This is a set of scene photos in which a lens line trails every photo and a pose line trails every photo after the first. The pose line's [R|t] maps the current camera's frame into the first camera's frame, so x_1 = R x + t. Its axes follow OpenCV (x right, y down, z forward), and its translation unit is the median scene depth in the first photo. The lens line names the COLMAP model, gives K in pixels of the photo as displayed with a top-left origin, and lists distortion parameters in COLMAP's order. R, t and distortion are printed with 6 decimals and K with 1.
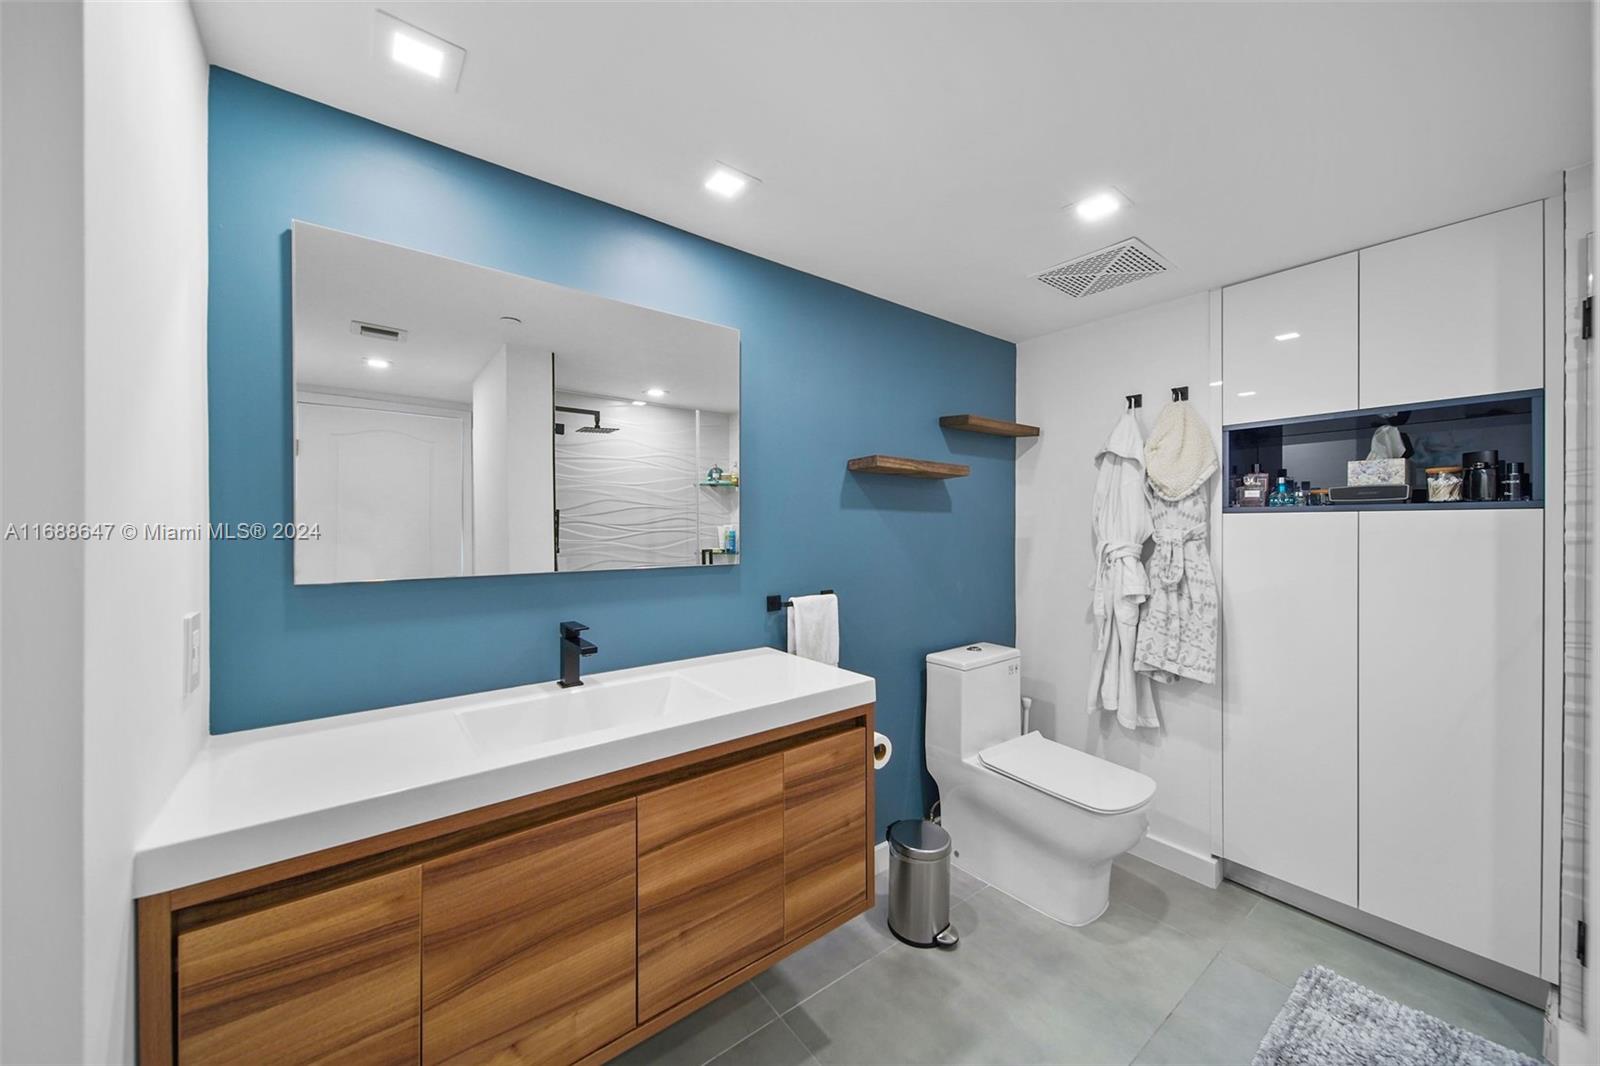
lens RADIAL K [[572.4, 0, 798.5], [0, 572.4, 531.1], [0, 0, 1]] dist [0.013075, -0.003139]
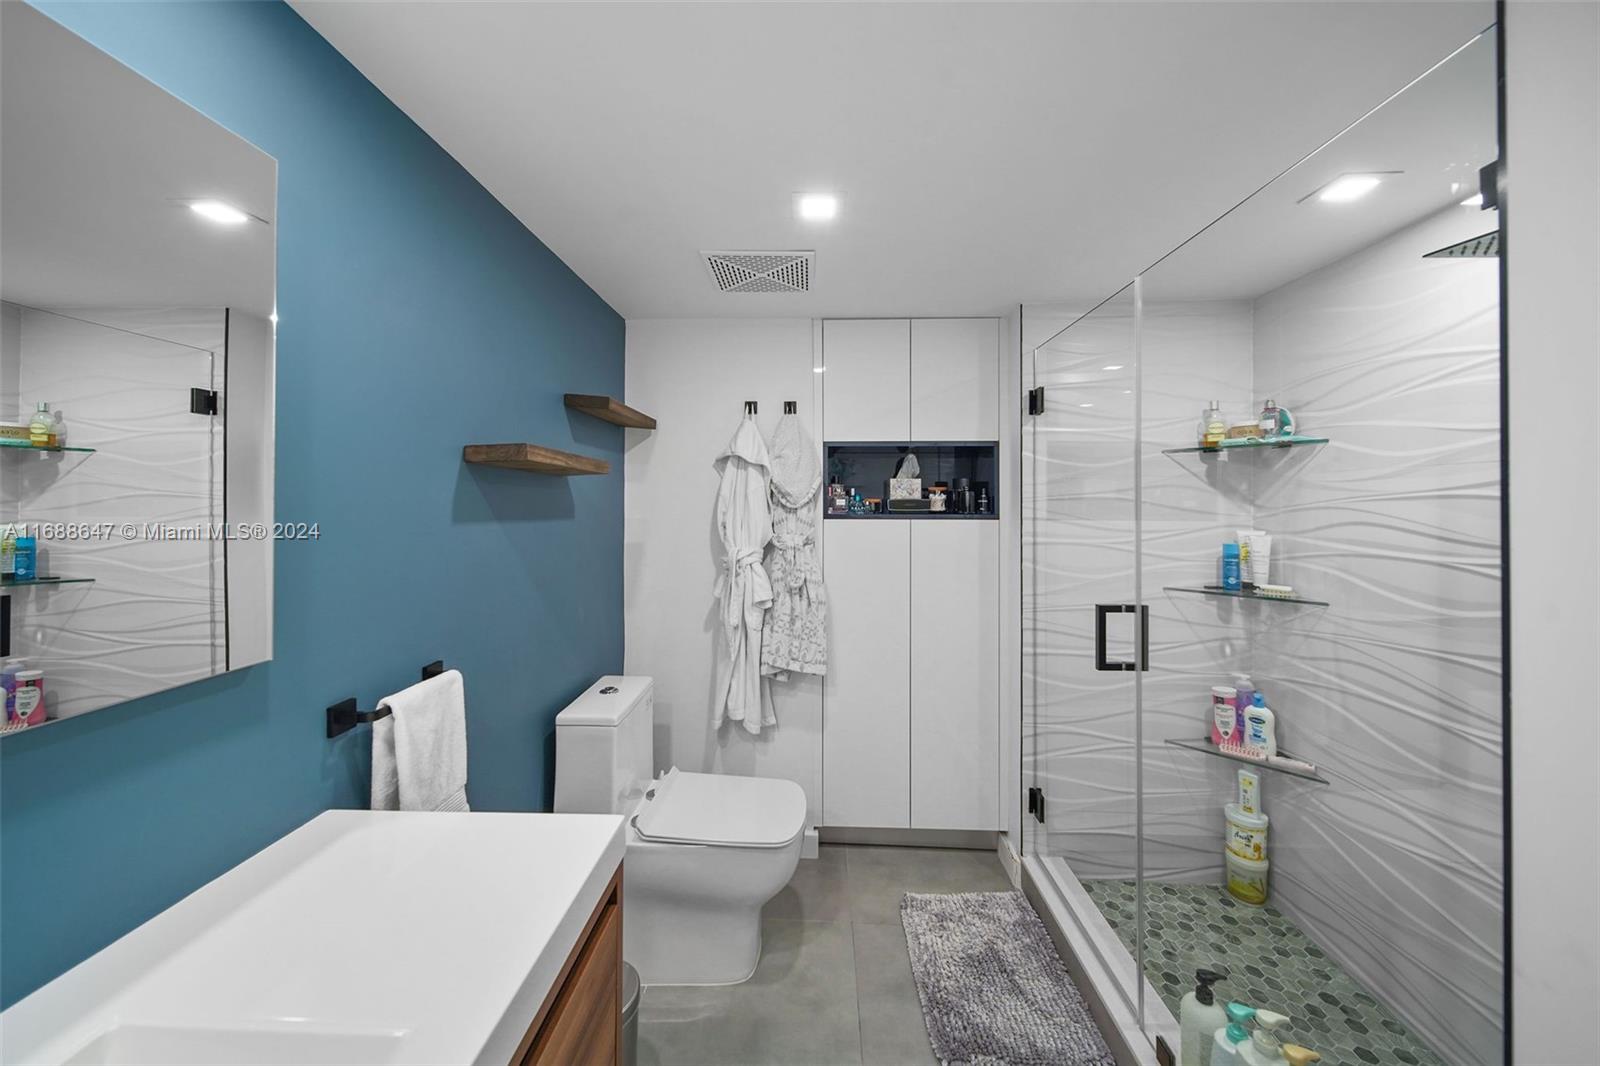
lens RADIAL K [[578.0, 0, 804.6], [0, 578.0, 501.3], [0, 0, 1]] dist [0.005697, -0.000081]
pose [[0.641558, 0.006448, 0.767047, -0.152676], [0.003197, 0.999934, -0.011080, -0.052520], [-0.767067, 0.009560, 0.641495, 0.299462]]
